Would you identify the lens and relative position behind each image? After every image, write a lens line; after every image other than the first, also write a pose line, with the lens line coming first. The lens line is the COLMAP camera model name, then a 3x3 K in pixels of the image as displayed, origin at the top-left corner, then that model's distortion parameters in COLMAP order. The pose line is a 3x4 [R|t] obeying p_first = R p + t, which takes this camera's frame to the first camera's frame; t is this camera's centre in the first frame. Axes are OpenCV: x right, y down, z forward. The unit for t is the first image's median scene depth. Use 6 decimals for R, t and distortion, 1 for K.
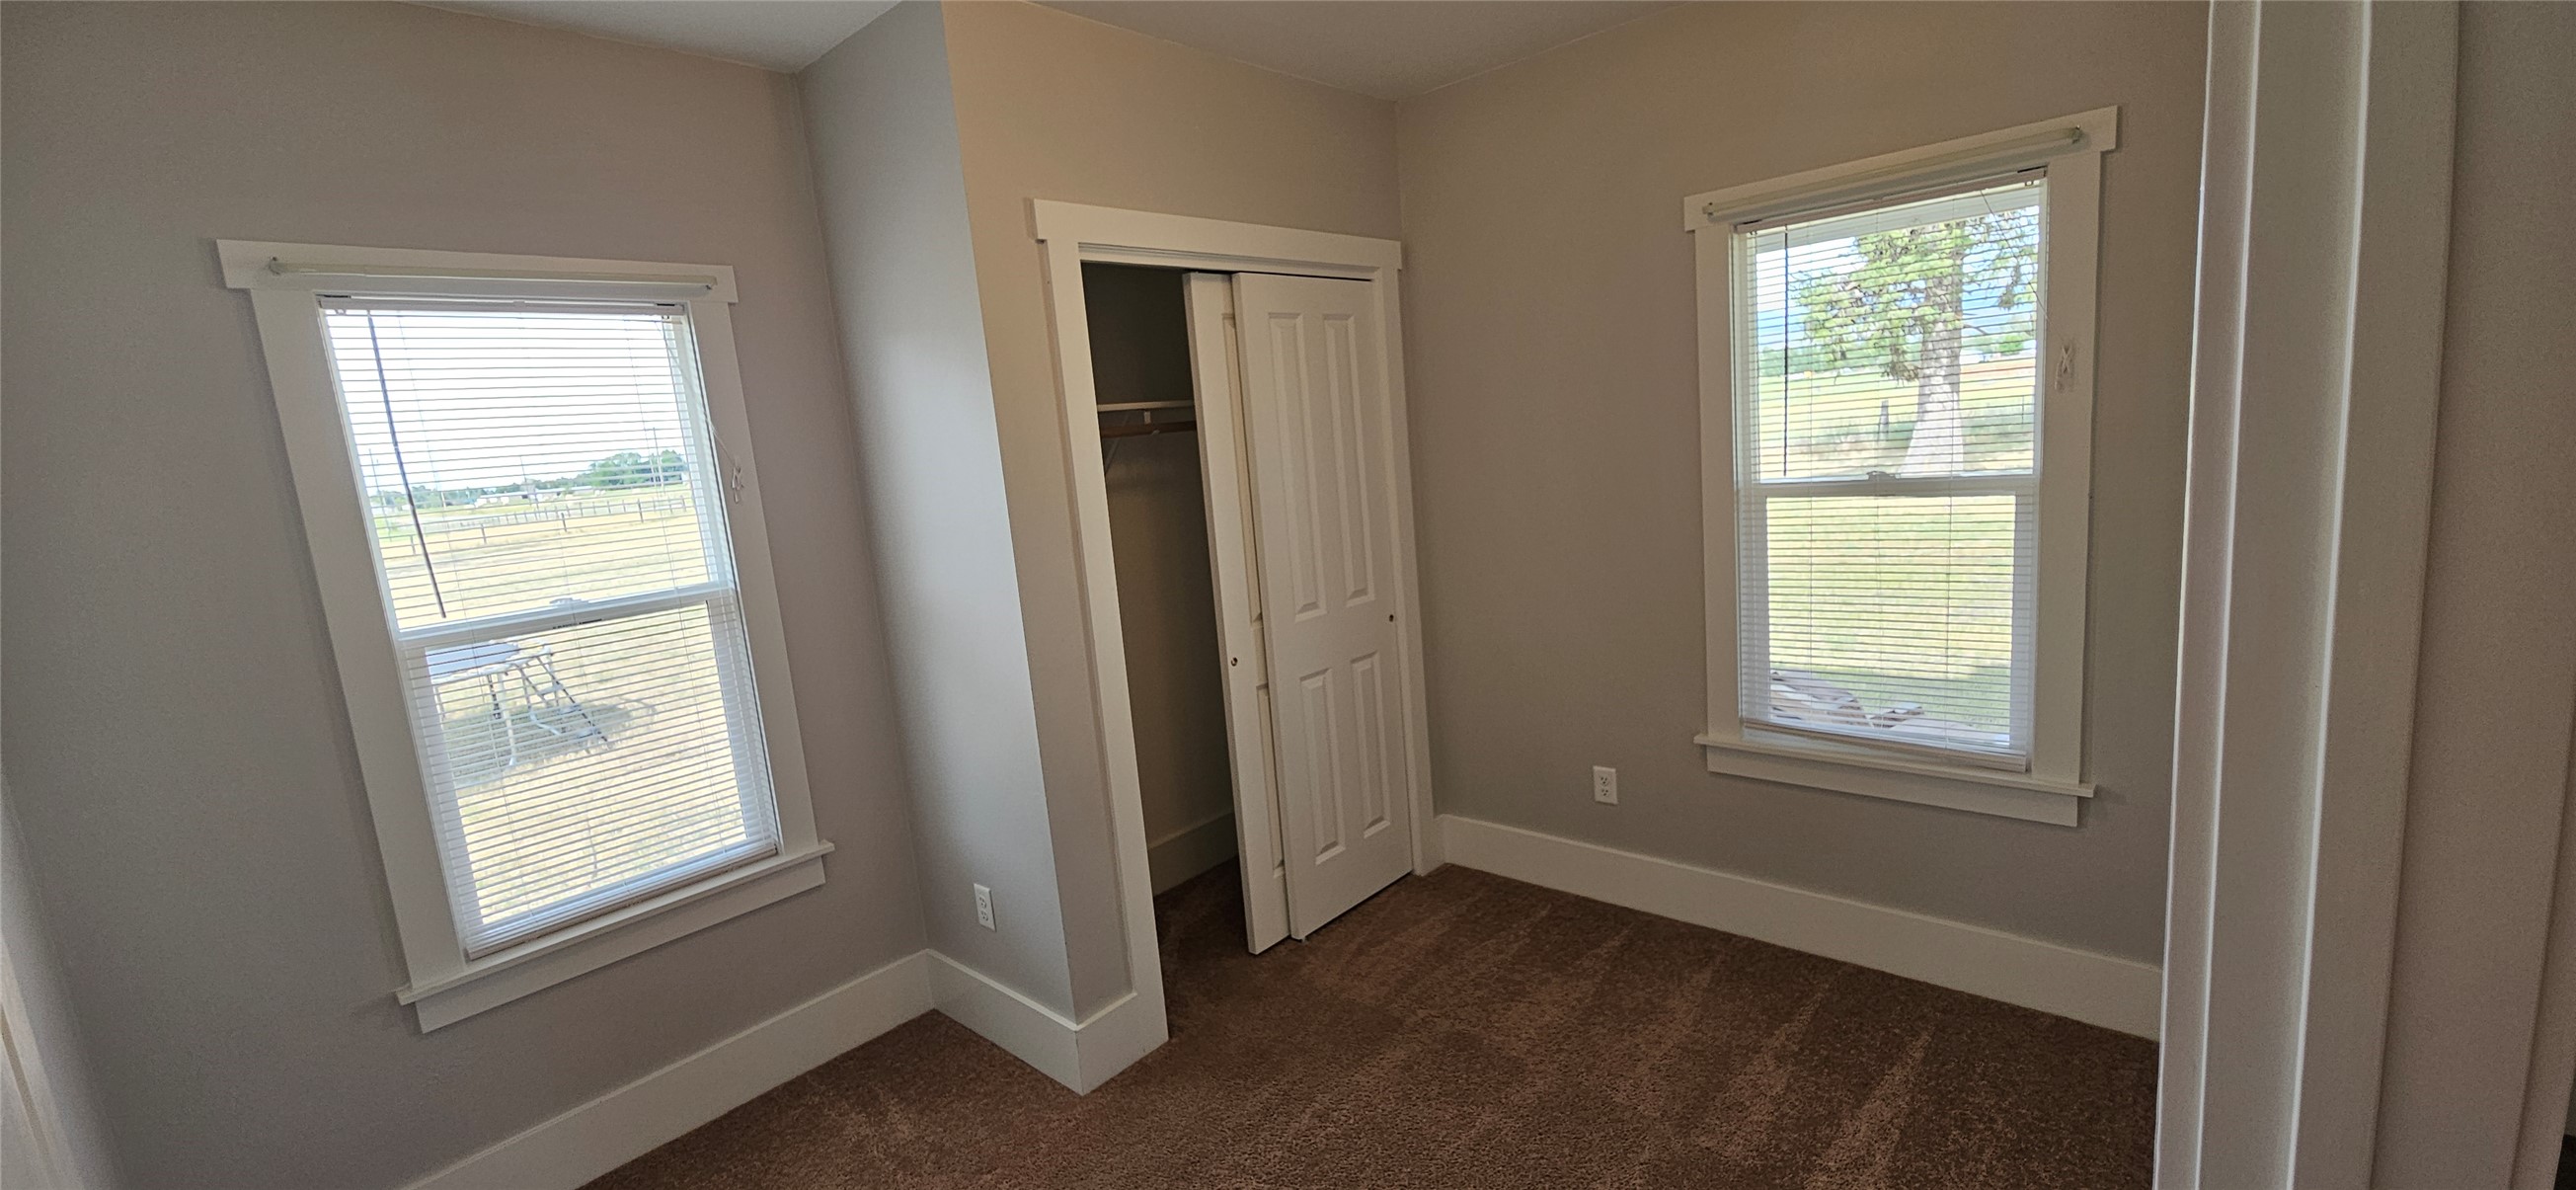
lens RADIAL K [[1056.8, 0, 1281.3], [0, 1056.8, 590.8], [0, 0, 1]] dist [-0.000772, -0.000046]
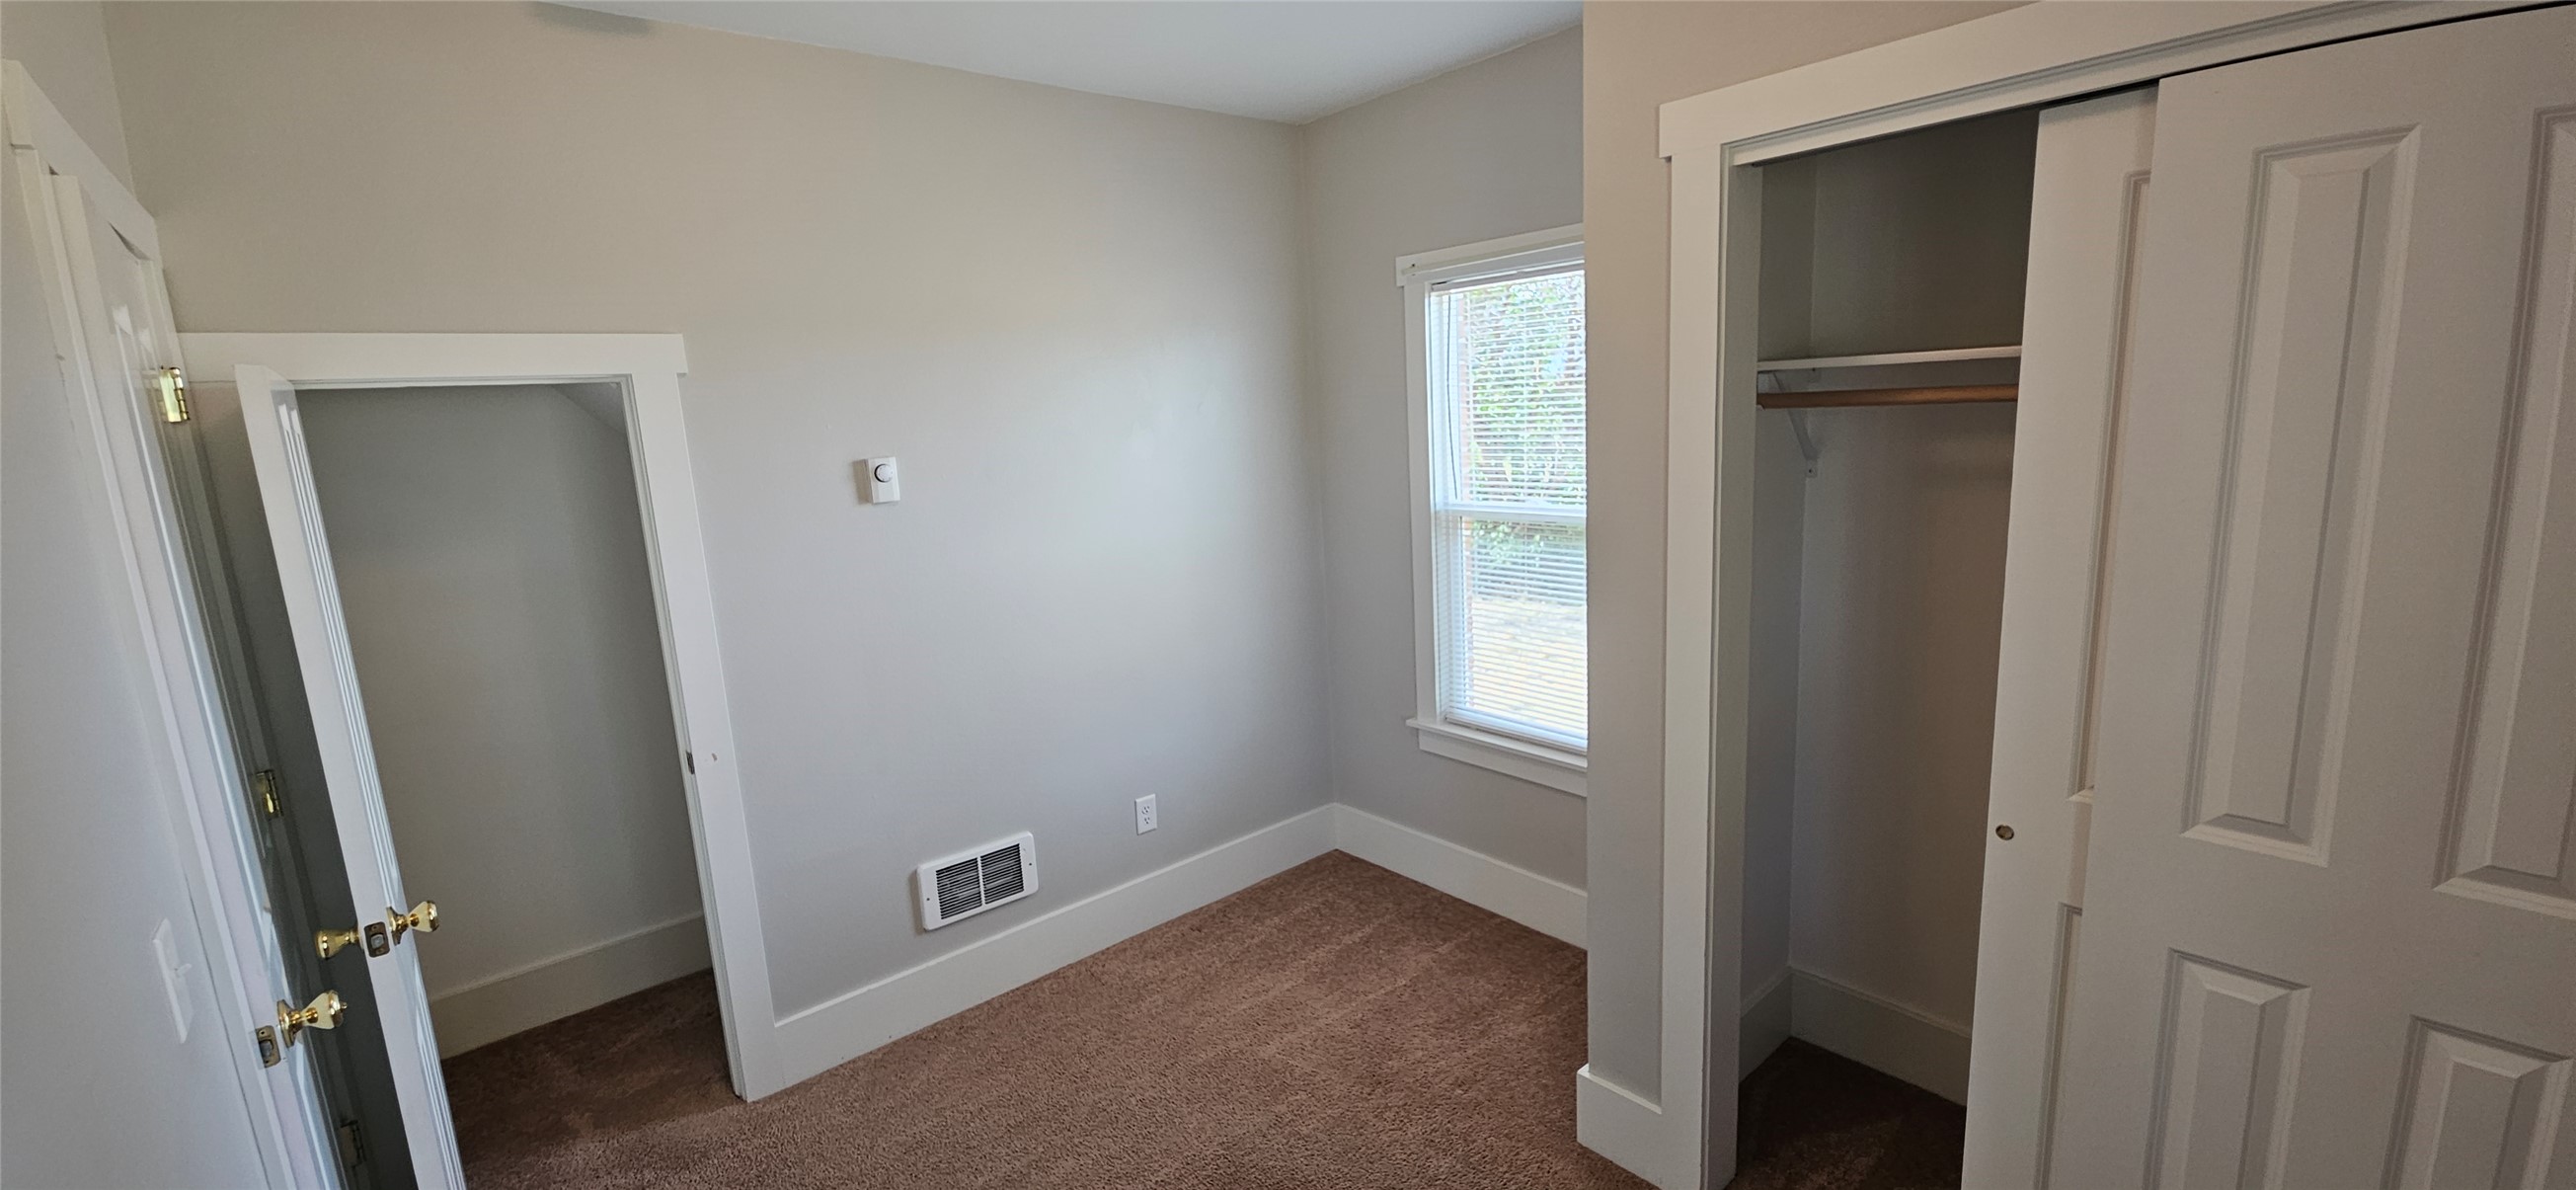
lens RADIAL K [[1056.8, 0, 1287.1], [0, 1056.8, 600.8], [0, 0, 1]] dist [-0.000772, -0.000046]
pose [[-0.121666, 0.273959, -0.954015, 0.539357], [-0.088637, 0.954316, 0.285350, -0.188208], [0.988606, 0.119278, -0.091825, 0.717869]]
